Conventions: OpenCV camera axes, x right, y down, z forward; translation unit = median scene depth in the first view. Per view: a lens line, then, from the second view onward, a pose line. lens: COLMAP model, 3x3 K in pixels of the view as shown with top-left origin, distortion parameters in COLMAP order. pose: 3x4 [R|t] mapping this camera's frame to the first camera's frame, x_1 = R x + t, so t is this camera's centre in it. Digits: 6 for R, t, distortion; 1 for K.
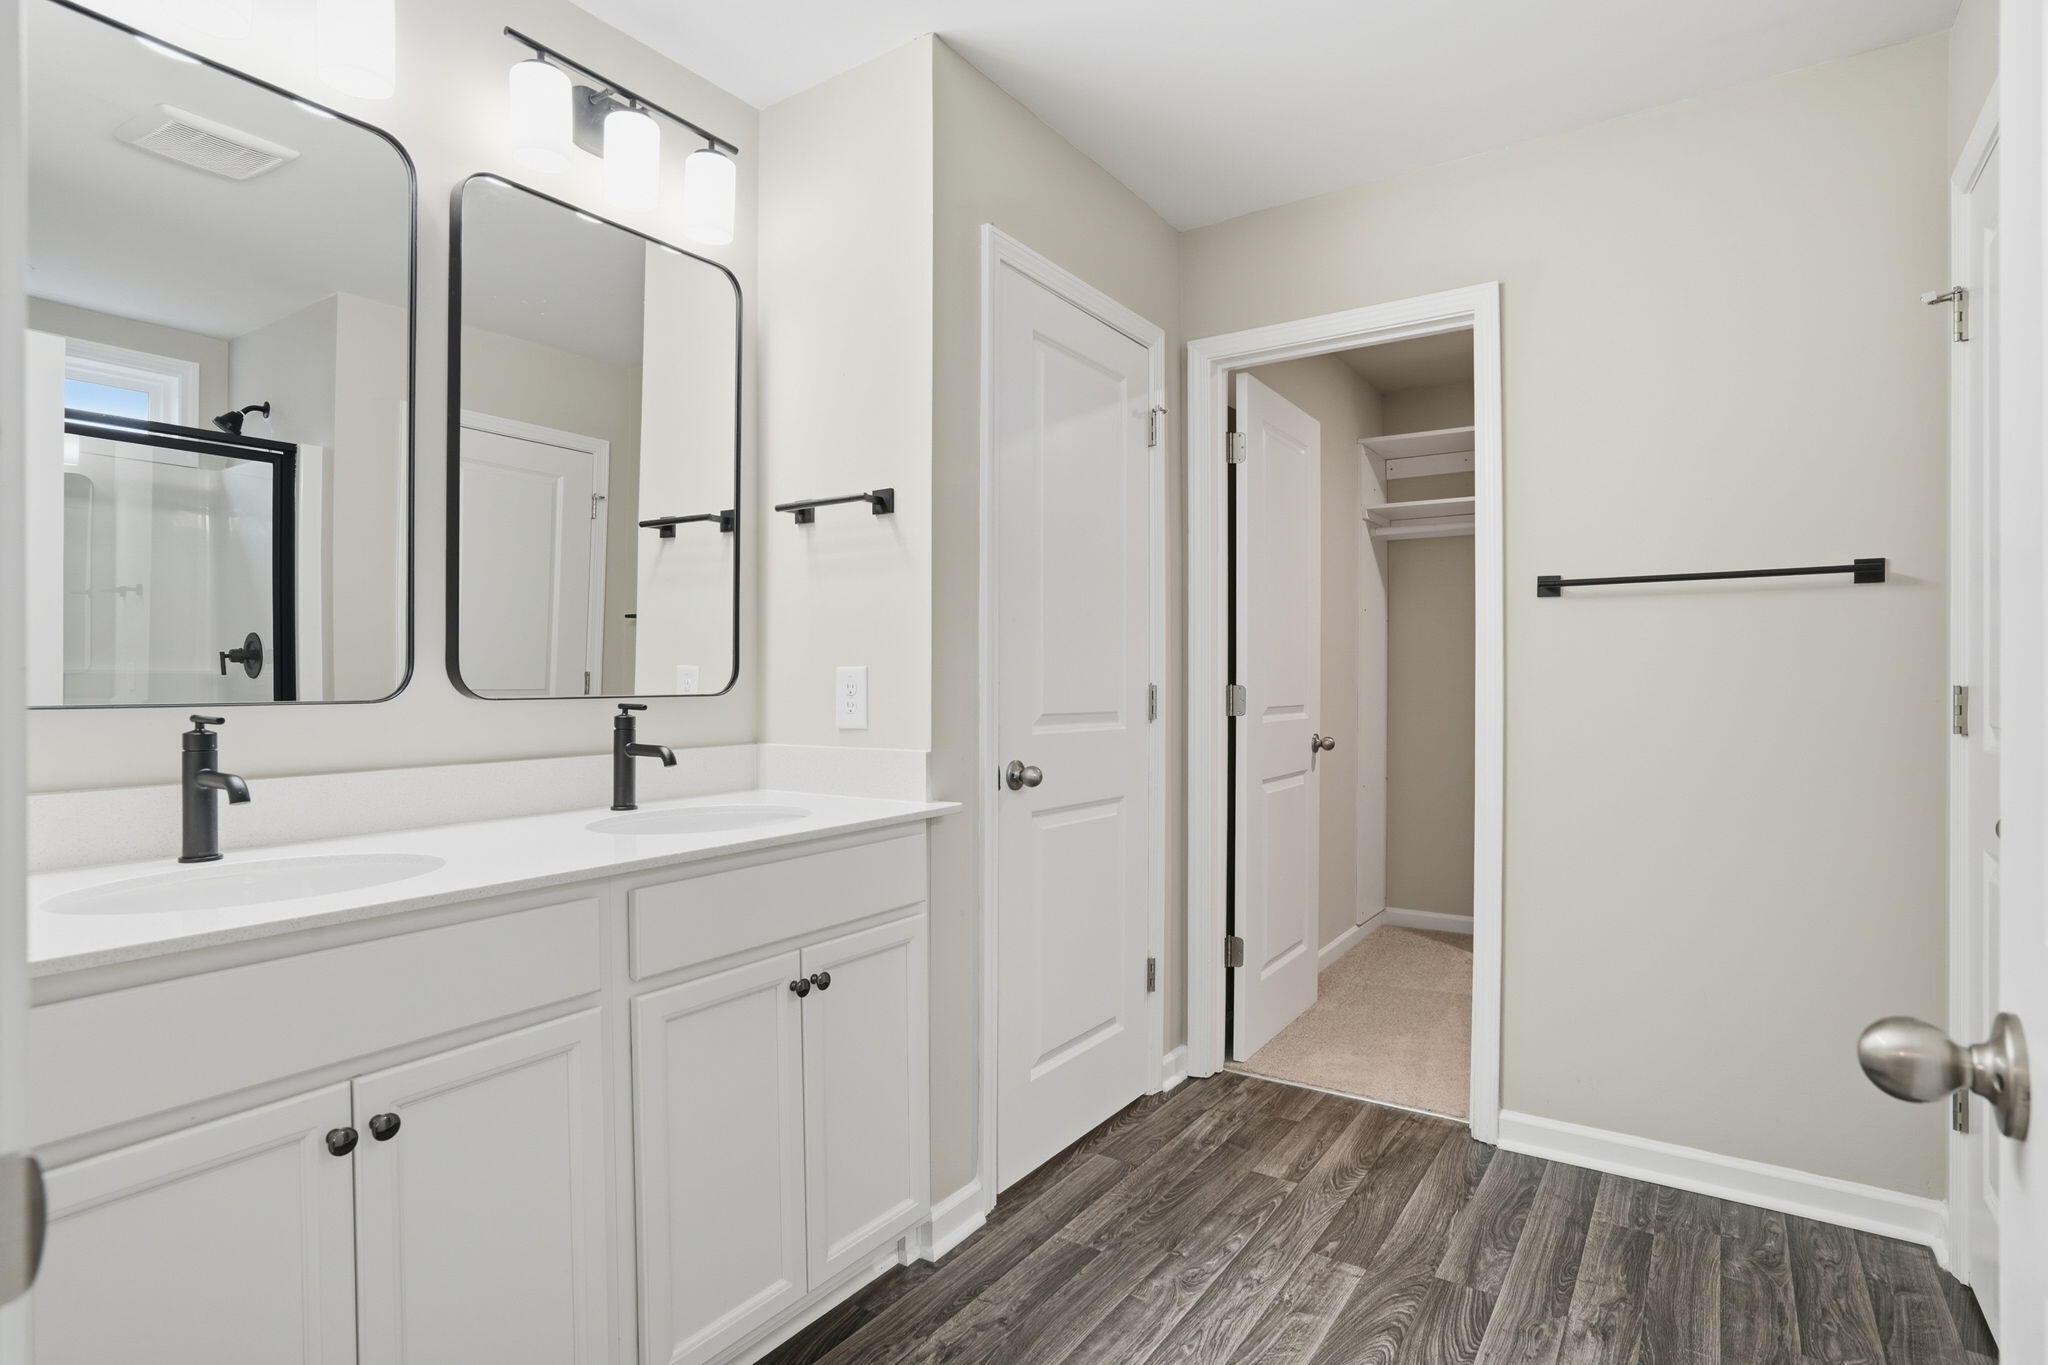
lens RADIAL K [[955.7, 0, 1021.6], [0, 955.7, 689.0], [0, 0, 1]] dist [-0.058823, 0.021157]
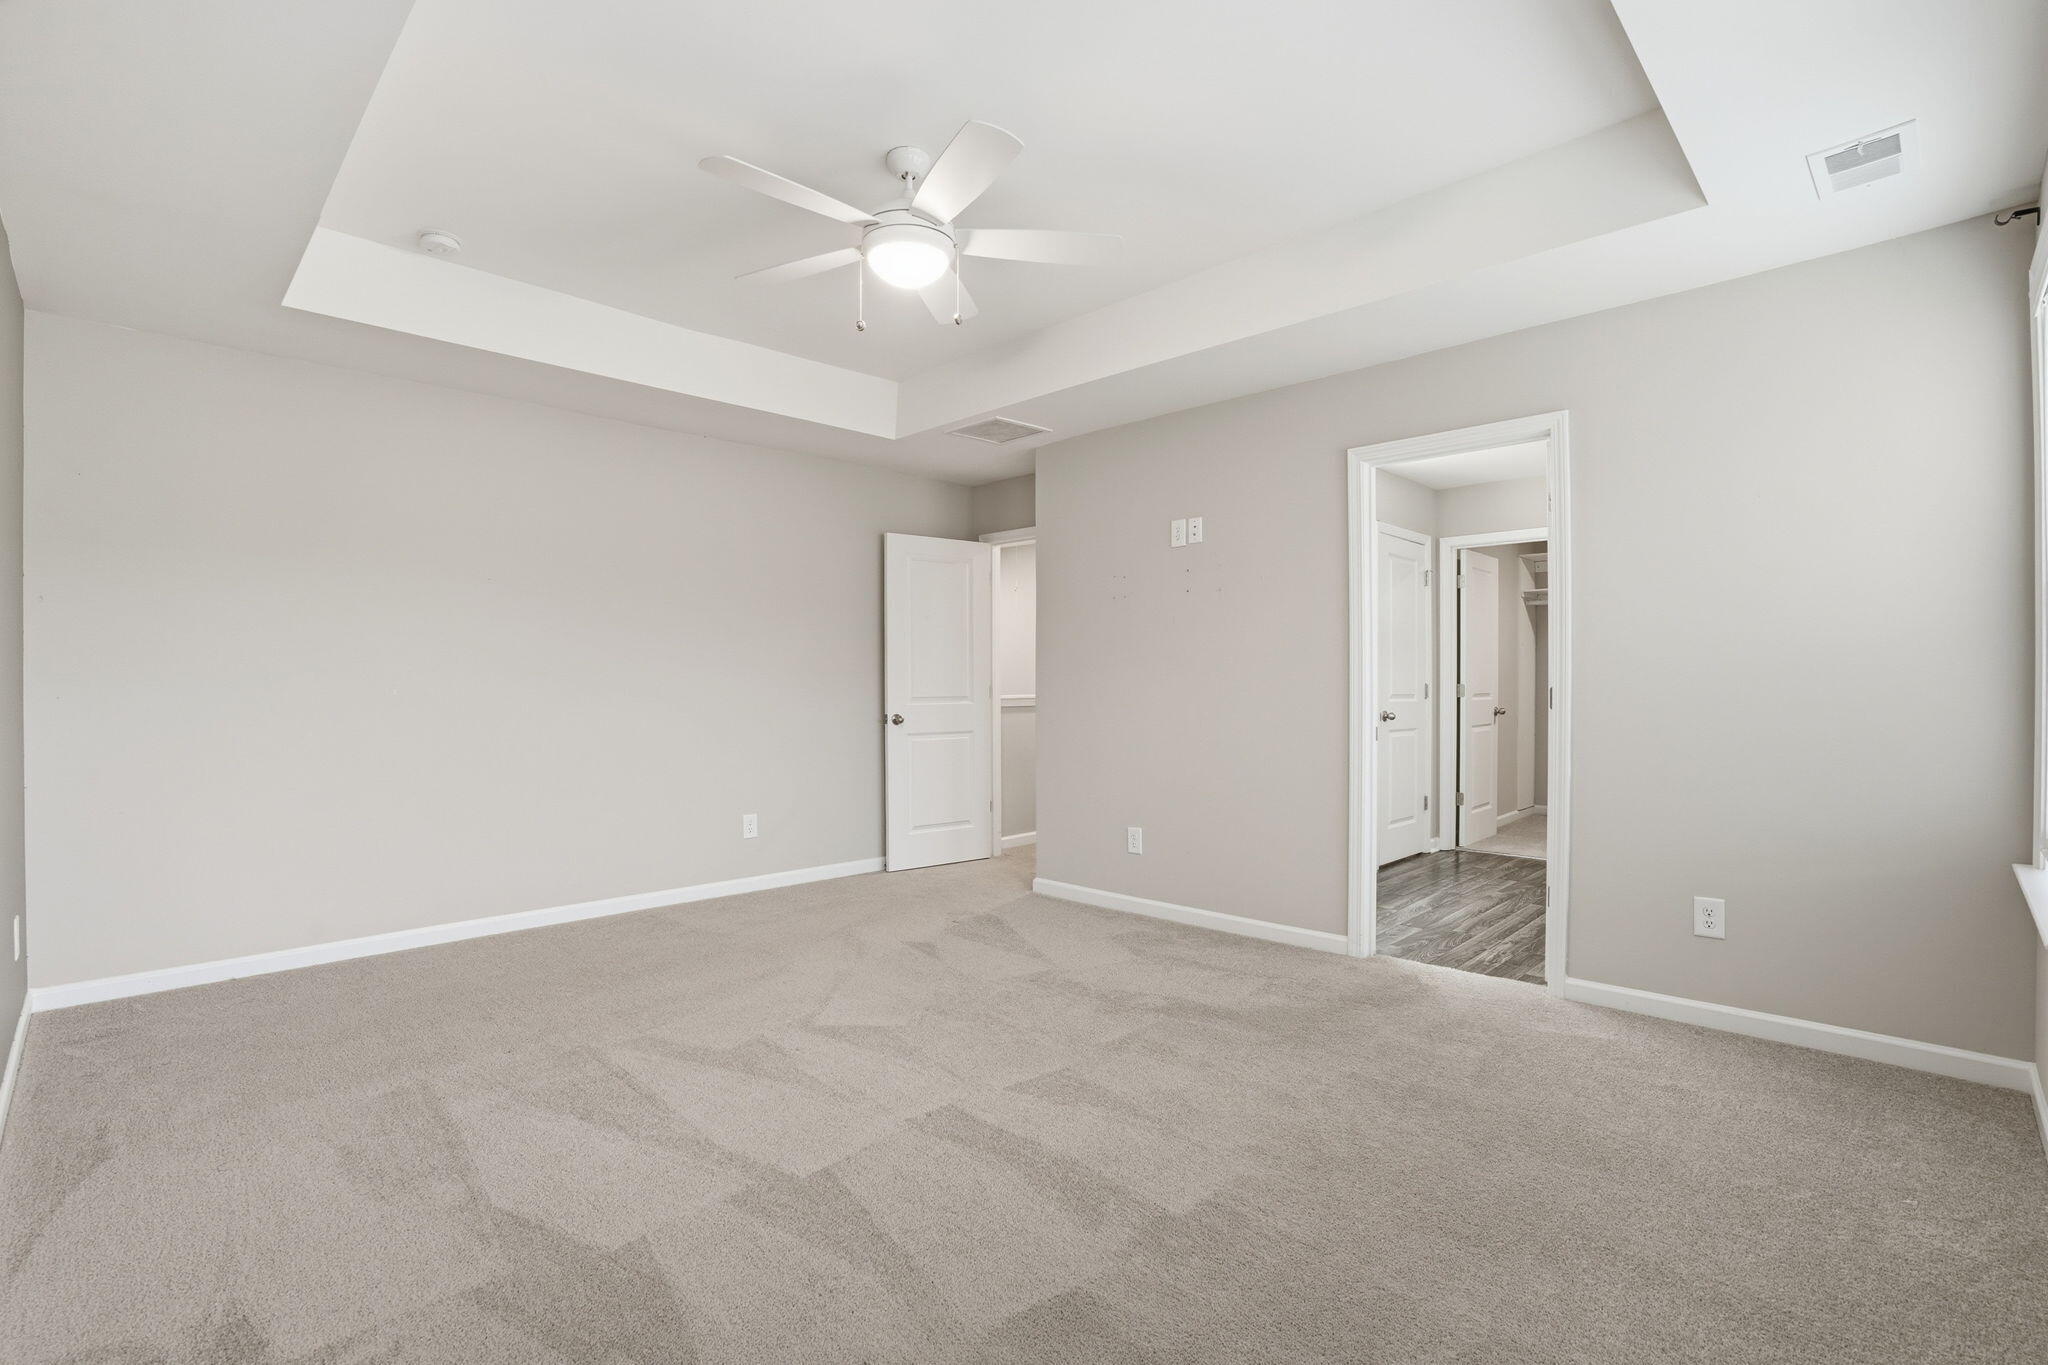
lens RADIAL K [[955.7, 0, 1021.6], [0, 955.7, 689.0], [0, 0, 1]] dist [-0.058823, 0.021157]
pose [[0.987146, -0.000168, -0.159818, -0.479917], [0.000256, 1.000000, 0.000532, 0.007297], [0.159818, -0.000566, 0.987146, -1.499158]]
